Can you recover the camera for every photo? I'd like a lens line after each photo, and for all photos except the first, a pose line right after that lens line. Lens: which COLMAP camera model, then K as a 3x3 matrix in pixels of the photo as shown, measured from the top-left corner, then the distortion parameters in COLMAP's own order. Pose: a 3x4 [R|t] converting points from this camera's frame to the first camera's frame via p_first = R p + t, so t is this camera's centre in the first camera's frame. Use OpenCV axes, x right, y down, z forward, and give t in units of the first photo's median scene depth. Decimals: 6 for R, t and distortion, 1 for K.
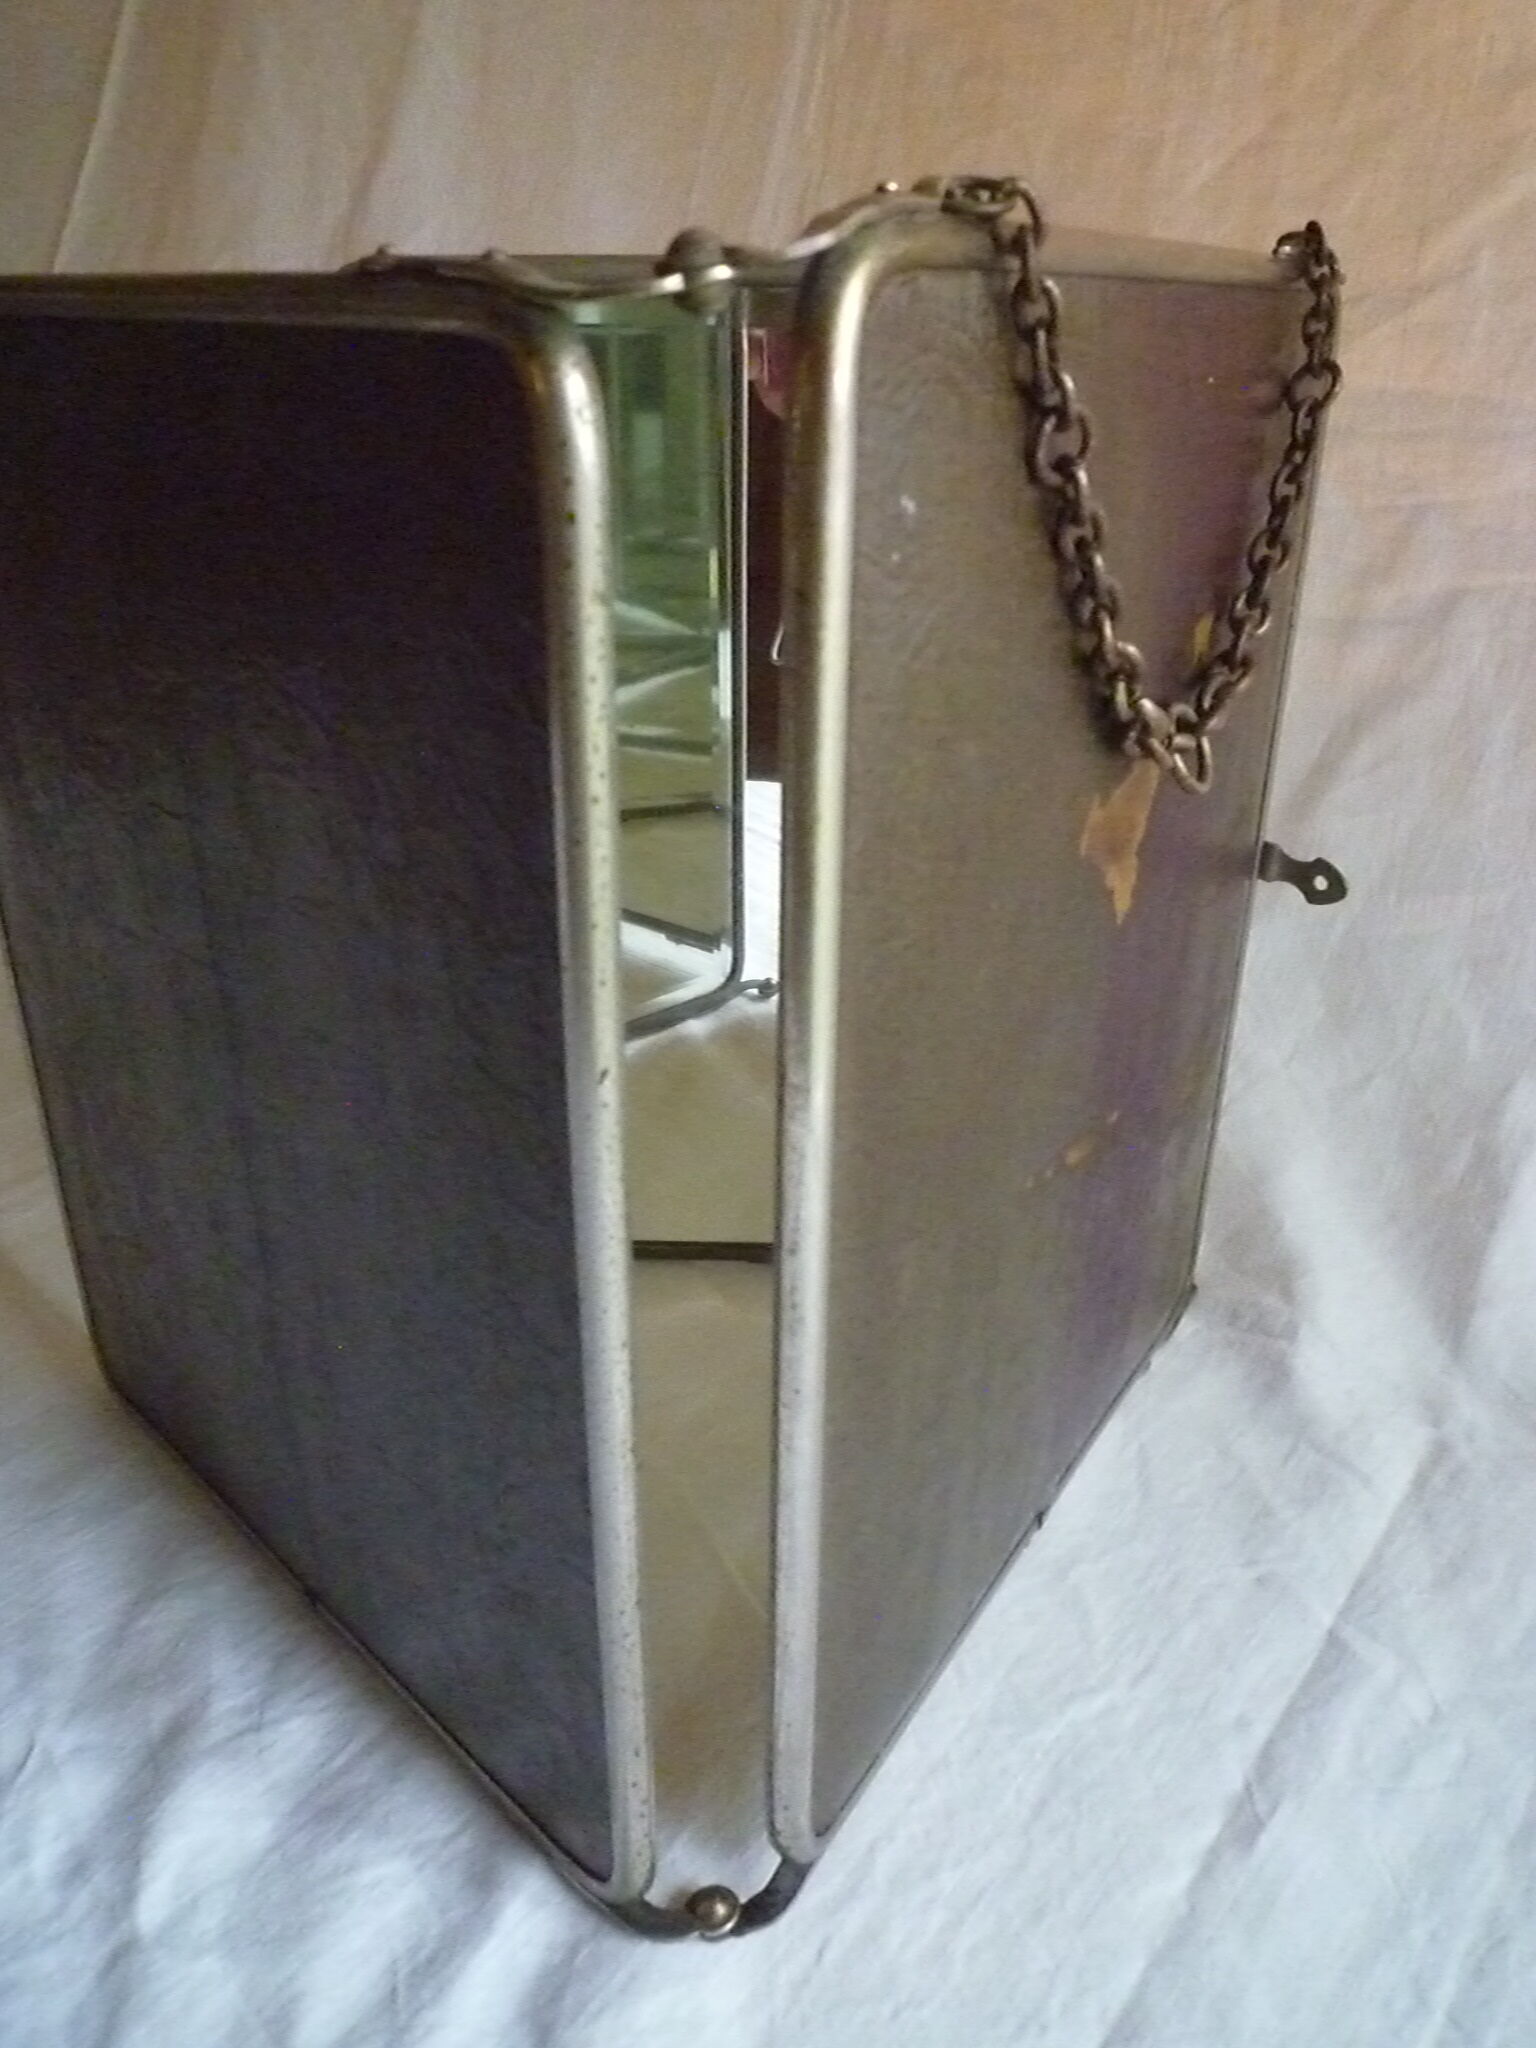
lens RADIAL K [[1543.4, 0, 742.4], [0, 1543.4, 975.5], [0, 0, 1]] dist [-0.031457, 0.005307]
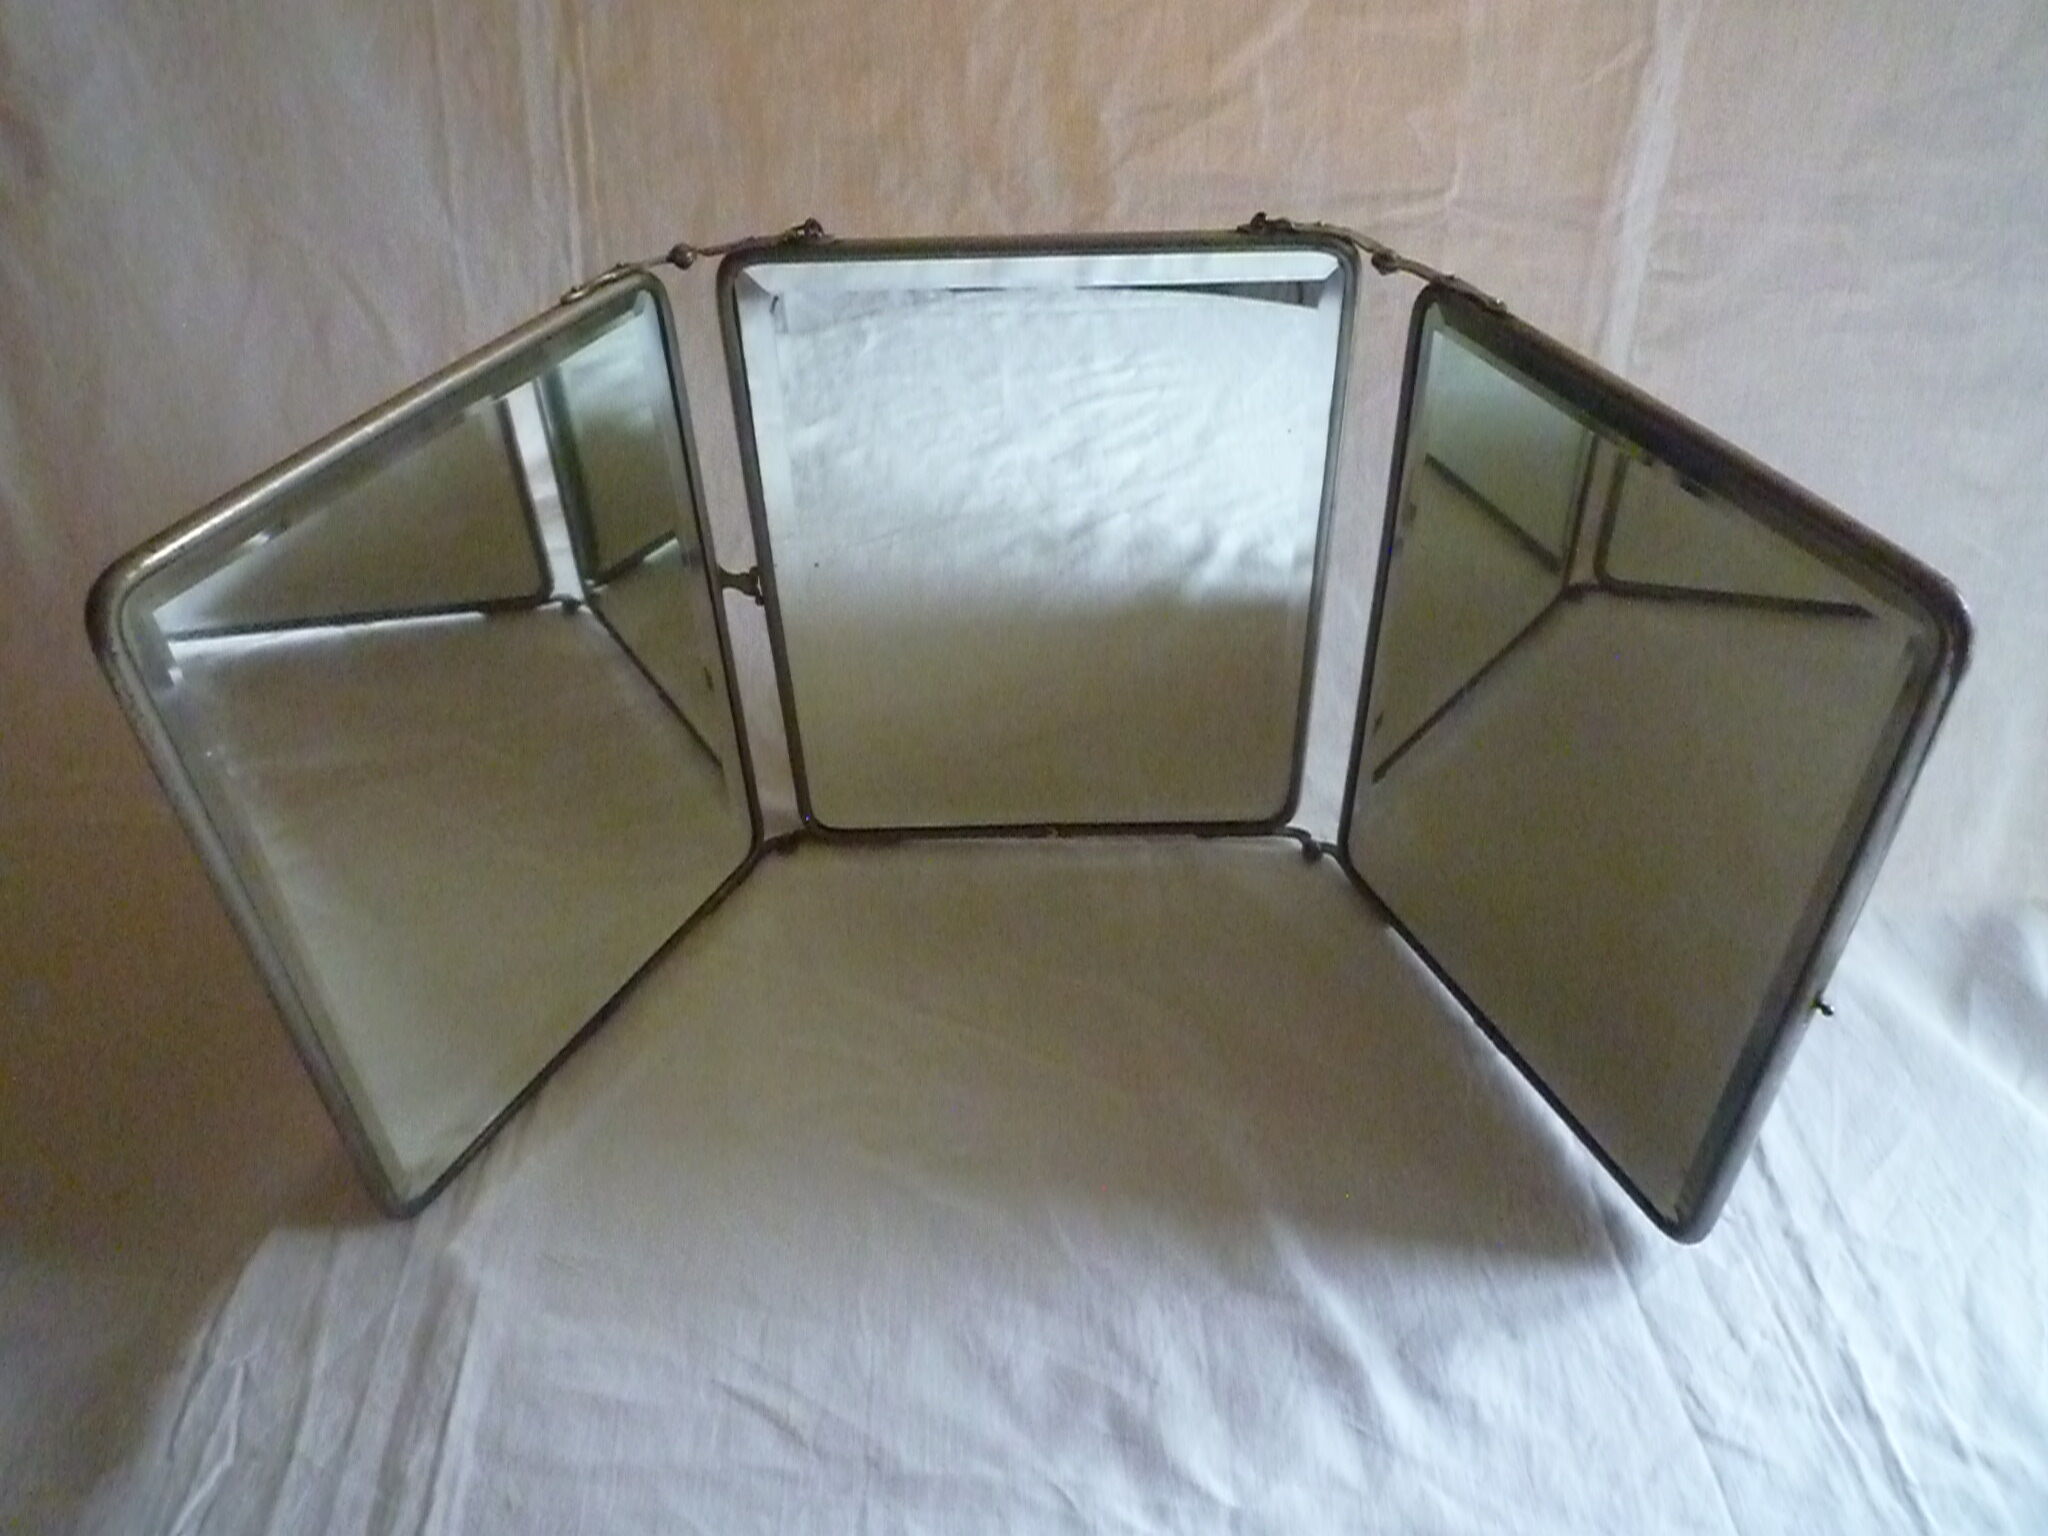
lens RADIAL K [[1543.4, 0, 1014.6], [0, 1543.4, 769.9], [0, 0, 1]] dist [-0.031457, 0.005307]
pose [[0.752889, -0.423710, 0.503615, -0.870194], [0.274069, 0.897540, 0.345410, -0.596968], [-0.598369, -0.122030, 0.791873, -0.072790]]
